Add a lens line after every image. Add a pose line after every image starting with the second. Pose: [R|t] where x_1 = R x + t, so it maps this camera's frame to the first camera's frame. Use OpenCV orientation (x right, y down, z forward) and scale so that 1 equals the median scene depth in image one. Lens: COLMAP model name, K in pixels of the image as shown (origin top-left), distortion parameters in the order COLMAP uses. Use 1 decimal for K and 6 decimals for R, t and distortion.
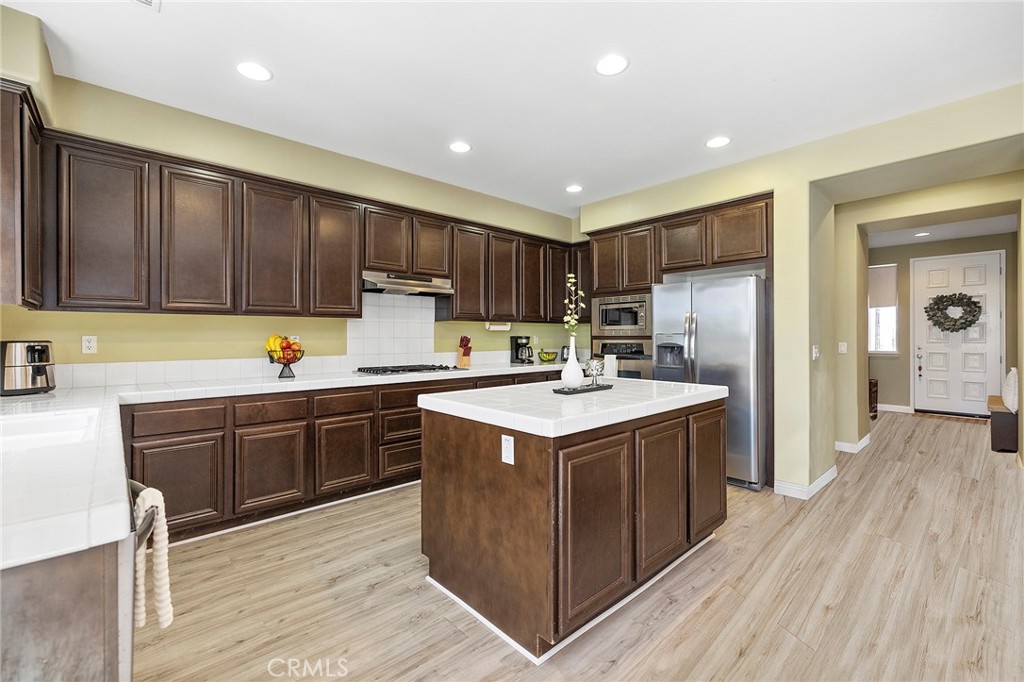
lens RADIAL K [[436.4, 0, 508.2], [0, 436.4, 334.0], [0, 0, 1]] dist [0.006867, -0.000270]
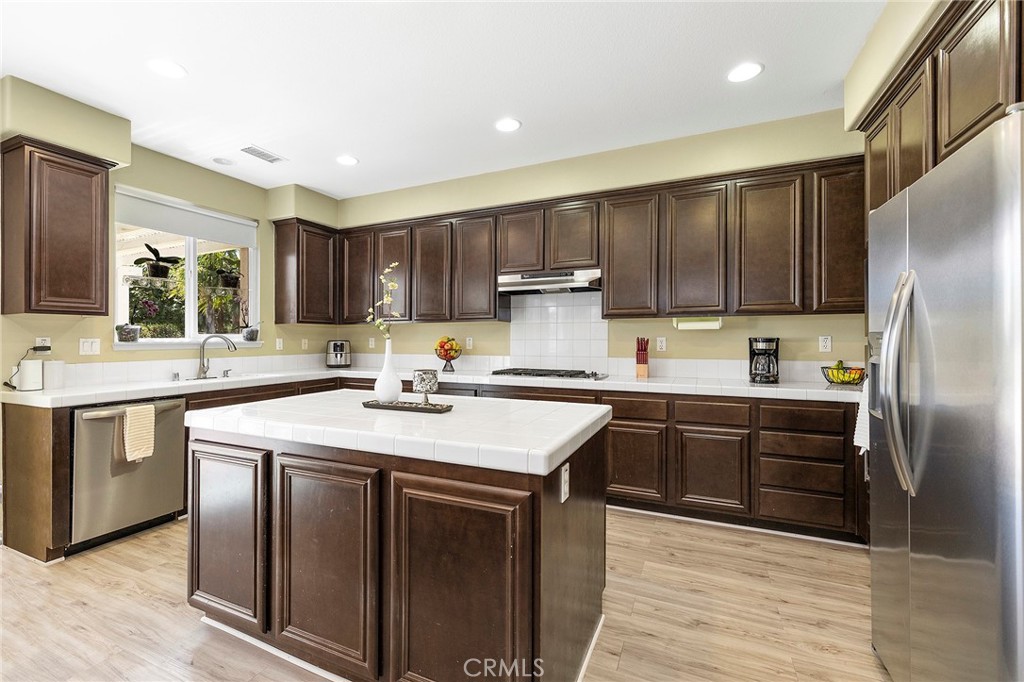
lens RADIAL K [[436.4, 0, 490.3], [0, 436.4, 339.2], [0, 0, 1]] dist [0.006867, -0.000270]
pose [[0.378364, 0.003678, -0.925649, 0.696484], [0.005794, 0.999963, 0.006342, 0.001431], [0.925639, -0.007762, 0.378329, 0.628919]]
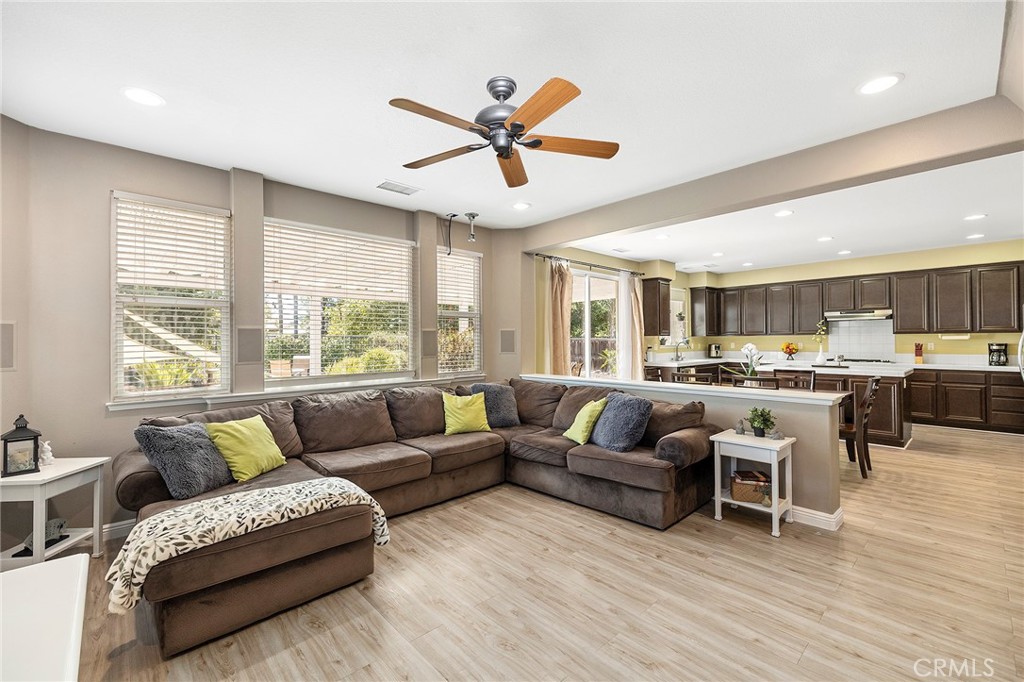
lens RADIAL K [[436.4, 0, 508.4], [0, 436.4, 334.3], [0, 0, 1]] dist [0.006867, -0.000270]
pose [[0.015144, -0.011591, -0.999818, 1.929280], [0.010212, 0.999882, -0.011437, -0.032089], [0.999833, -0.010037, 0.015261, -0.625953]]
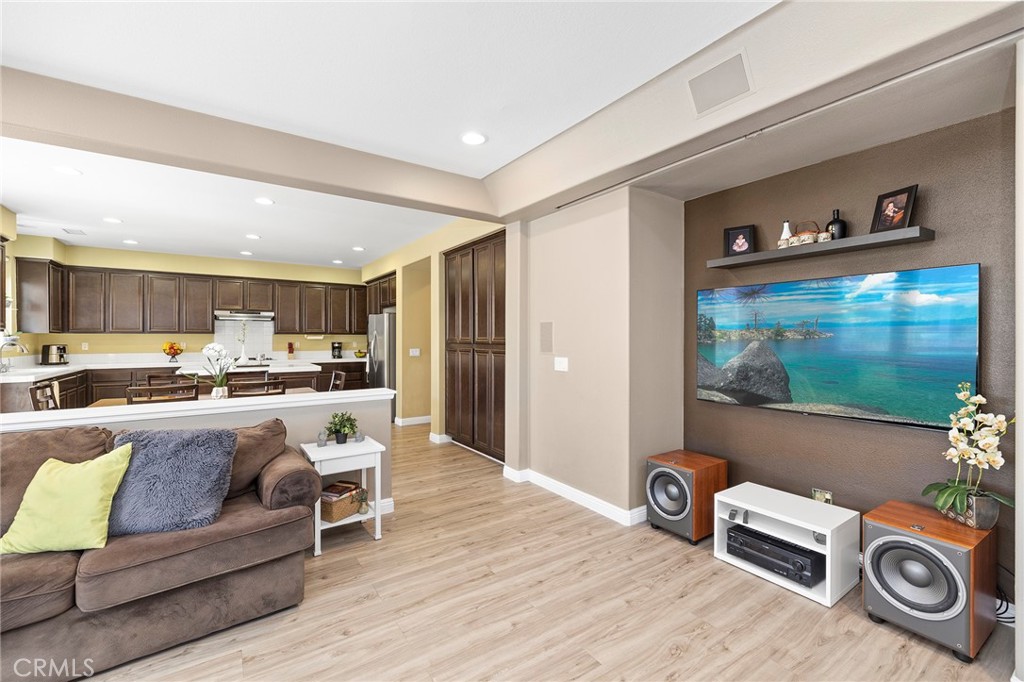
lens RADIAL K [[436.4, 0, 507.5], [0, 436.4, 338.2], [0, 0, 1]] dist [0.006867, -0.000270]
pose [[0.990296, 0.002703, -0.138945, 1.411703], [-0.001998, 0.999984, 0.005214, -0.031541], [0.138957, -0.004886, 0.990286, -0.900393]]
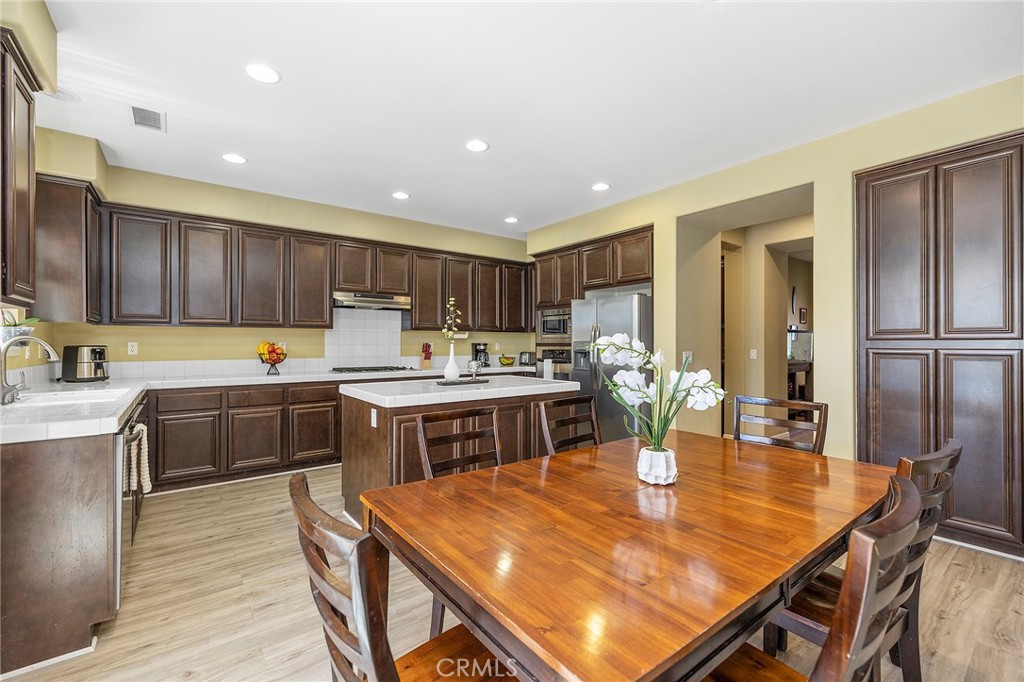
lens RADIAL K [[436.4, 0, 503.0], [0, 436.4, 341.7], [0, 0, 1]] dist [0.006867, -0.000270]
pose [[0.995486, 0.002234, -0.094880, 0.308043], [-0.002040, 0.999996, 0.002145, -0.002676], [0.094884, -0.001941, 0.995486, -0.246058]]
